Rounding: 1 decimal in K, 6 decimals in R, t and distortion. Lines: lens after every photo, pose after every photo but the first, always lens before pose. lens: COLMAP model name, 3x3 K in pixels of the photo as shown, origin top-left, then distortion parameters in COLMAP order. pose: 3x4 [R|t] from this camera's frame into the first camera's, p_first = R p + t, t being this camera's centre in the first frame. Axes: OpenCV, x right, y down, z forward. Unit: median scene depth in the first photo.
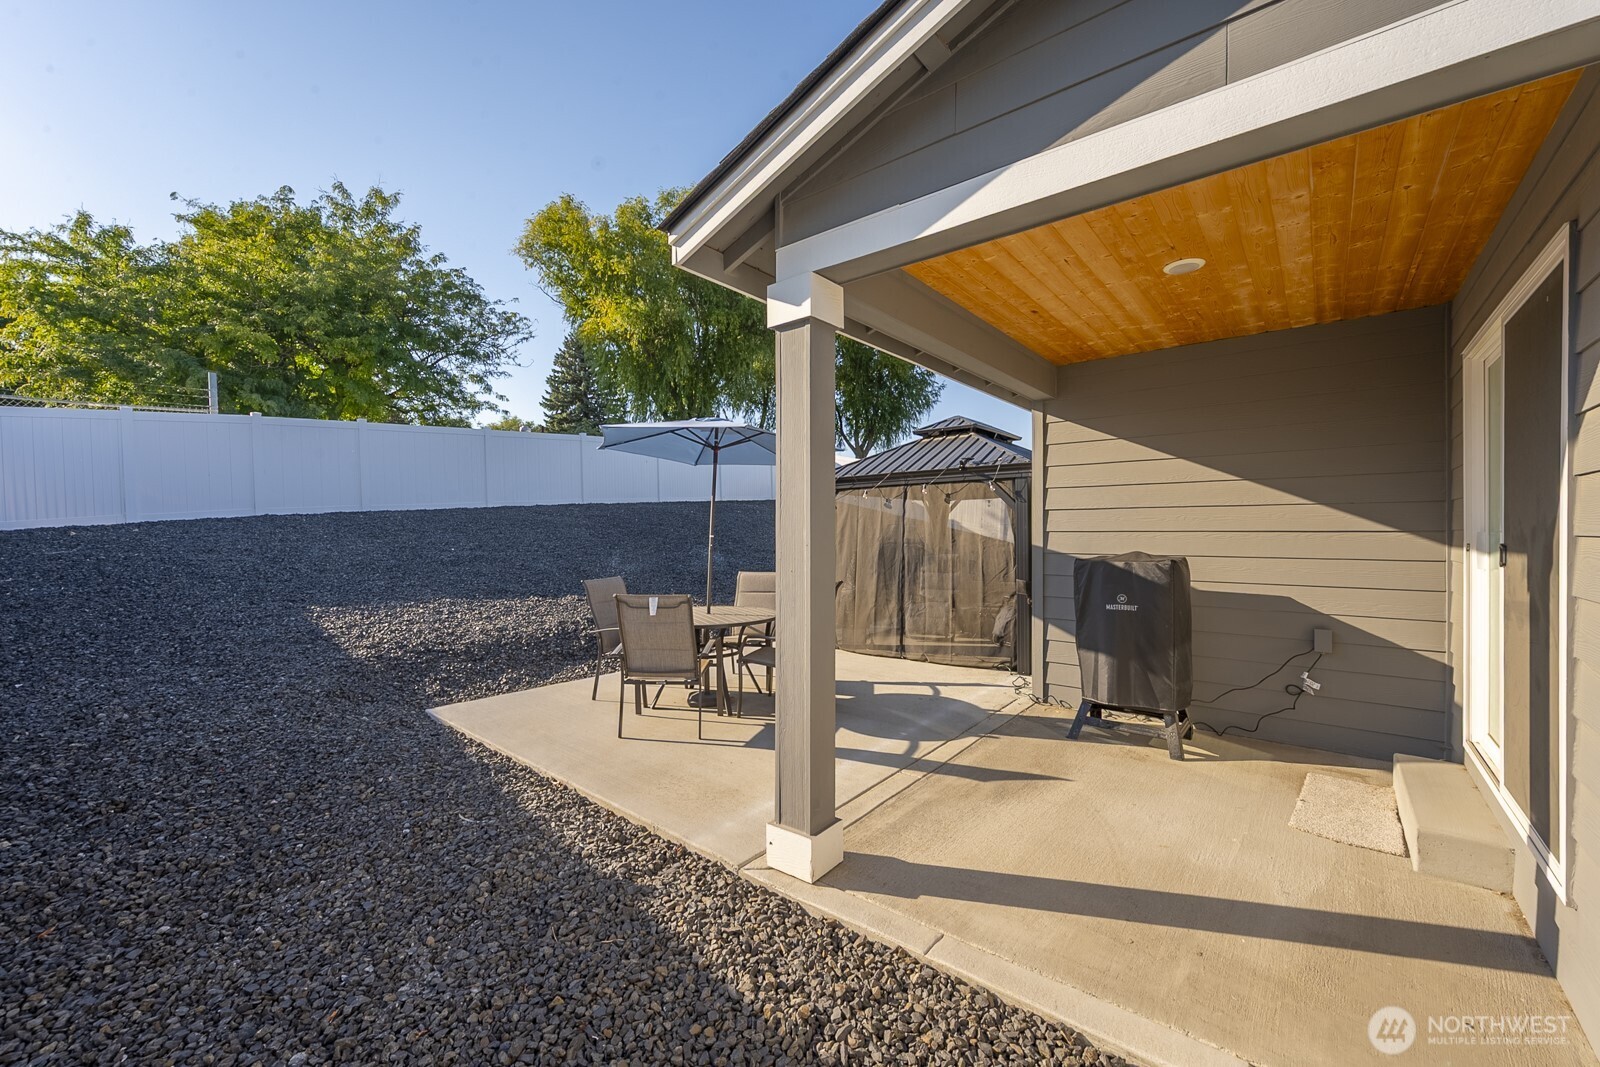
lens RADIAL K [[640.2, 0, 804.5], [0, 640.2, 532.7], [0, 0, 1]] dist [0.000104, 0.000998]
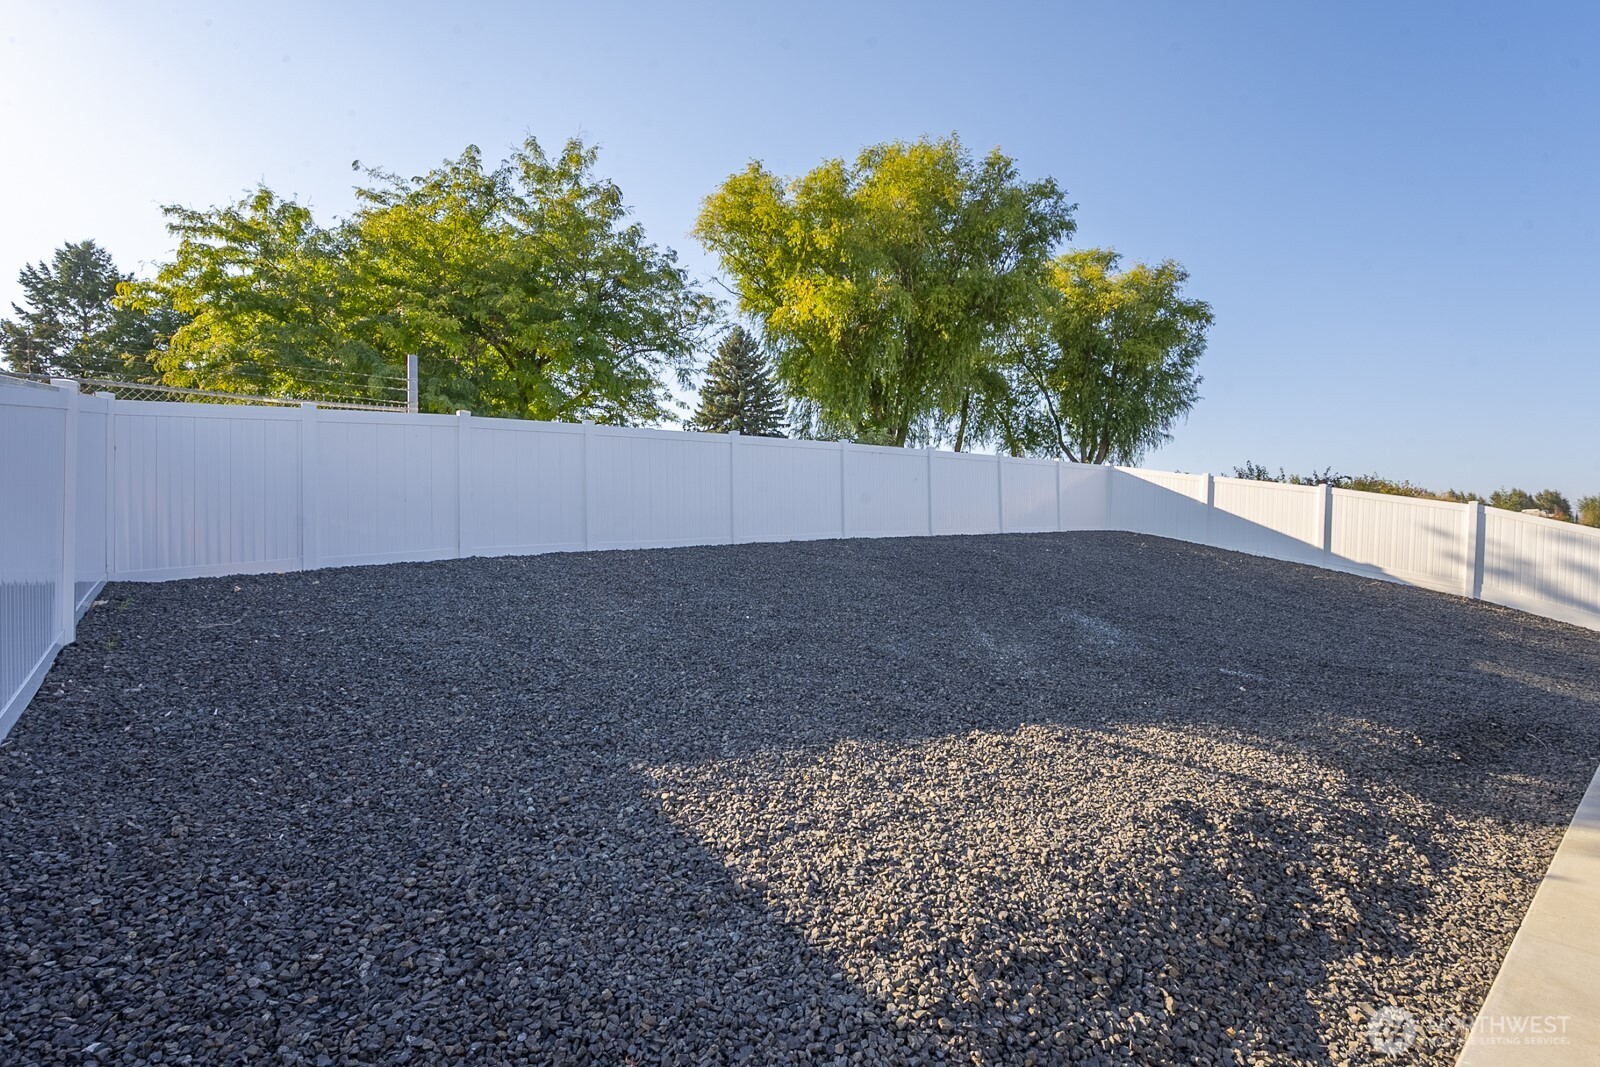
lens RADIAL K [[710.6, 0, 797.2], [0, 710.6, 534.5], [0, 0, 1]] dist [0.001762, -0.000706]
pose [[0.982752, 0.001177, -0.184925, -0.243874], [-0.008595, 0.999190, -0.039319, -0.017149], [0.184729, 0.040231, 0.981966, 0.214075]]
